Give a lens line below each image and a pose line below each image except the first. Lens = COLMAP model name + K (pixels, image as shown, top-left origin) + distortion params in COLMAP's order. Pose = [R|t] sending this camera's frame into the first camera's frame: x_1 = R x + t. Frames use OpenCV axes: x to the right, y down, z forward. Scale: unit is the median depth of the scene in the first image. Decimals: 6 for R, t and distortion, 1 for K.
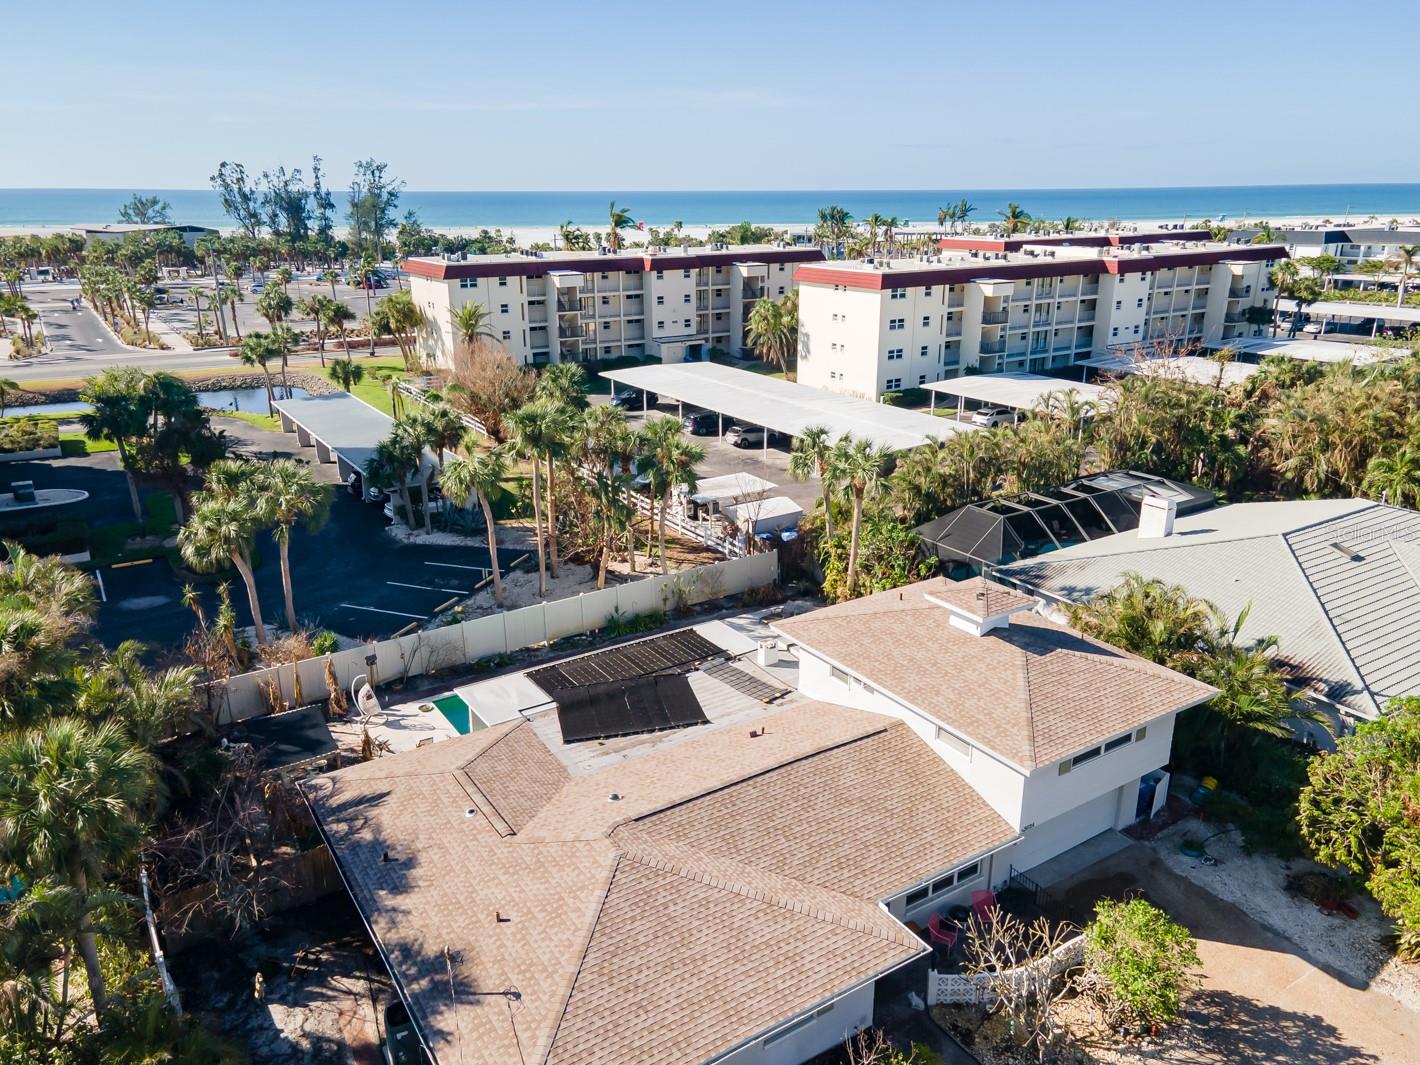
lens RADIAL K [[1035.9, 0, 716.4], [0, 1035.9, 532.6], [0, 0, 1]] dist [0.027100, 0.031662]
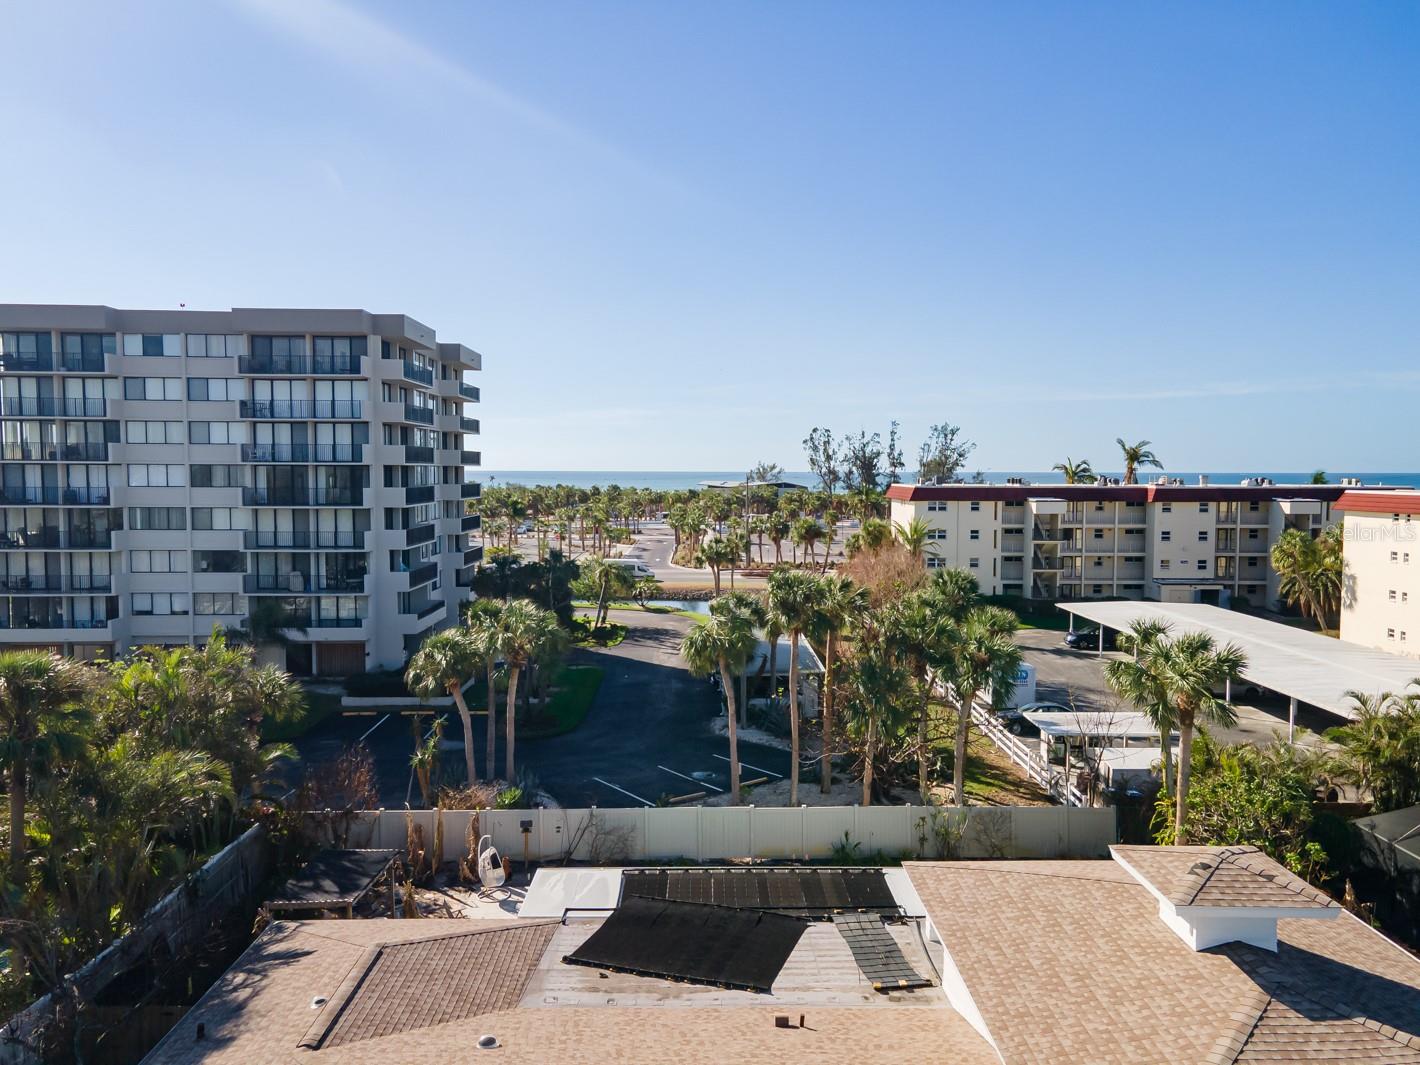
lens RADIAL K [[1035.9, 0, 716.2], [0, 1035.9, 535.3], [0, 0, 1]] dist [0.027100, 0.031662]
pose [[0.845356, 0.040209, -0.532687, 0.107774], [-0.173892, 0.963566, -0.203228, 0.016412], [0.505108, 0.264430, 0.821549, 0.133208]]
